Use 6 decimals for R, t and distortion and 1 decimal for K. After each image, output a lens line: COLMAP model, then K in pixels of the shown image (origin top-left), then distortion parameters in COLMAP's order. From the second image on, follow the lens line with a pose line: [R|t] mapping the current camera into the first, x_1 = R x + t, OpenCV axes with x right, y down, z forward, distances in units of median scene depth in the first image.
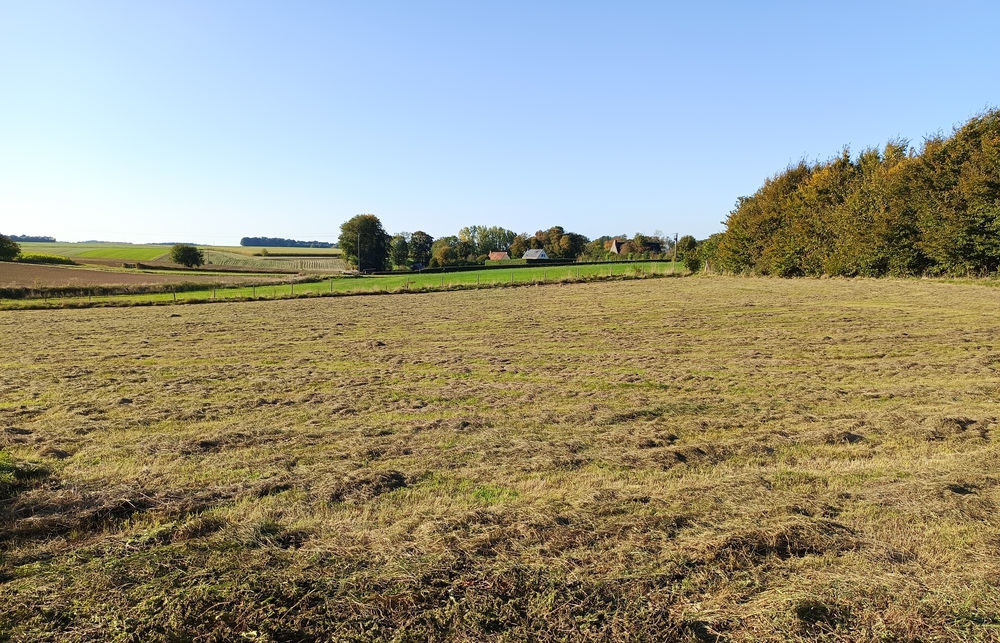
lens RADIAL K [[694.9, 0, 500.0], [0, 694.9, 322.4], [0, 0, 1]] dist [0.004382, 0.001783]
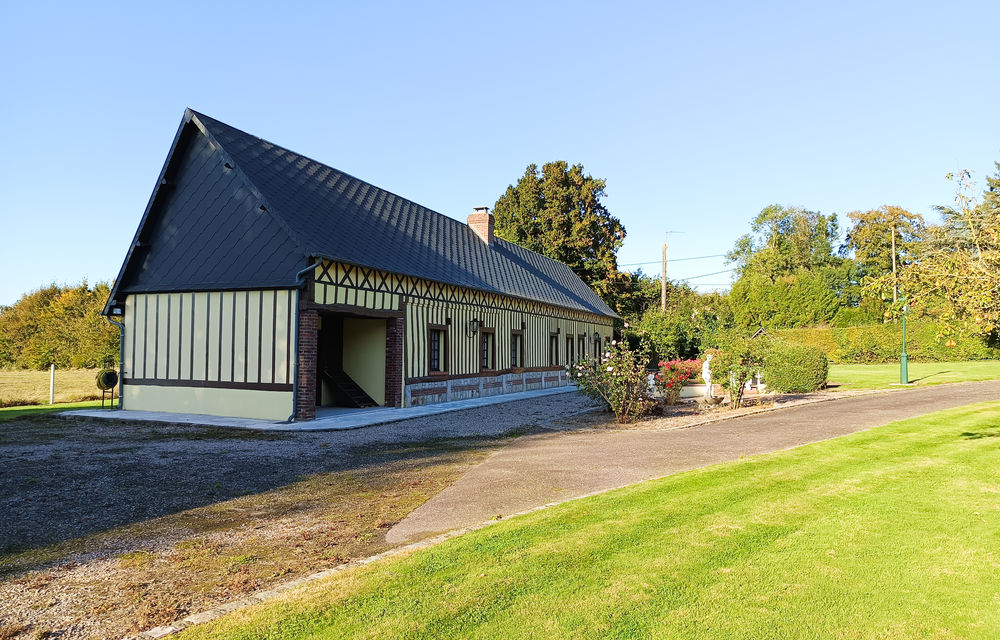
lens RADIAL K [[694.9, 0, 507.2], [0, 694.9, 351.1], [0, 0, 1]] dist [0.004382, 0.001783]
pose [[0.579565, 0.000738, 0.814926, -0.146582], [0.078814, 0.995261, -0.056953, 0.041387], [-0.811106, 0.097236, 0.576760, -0.455172]]
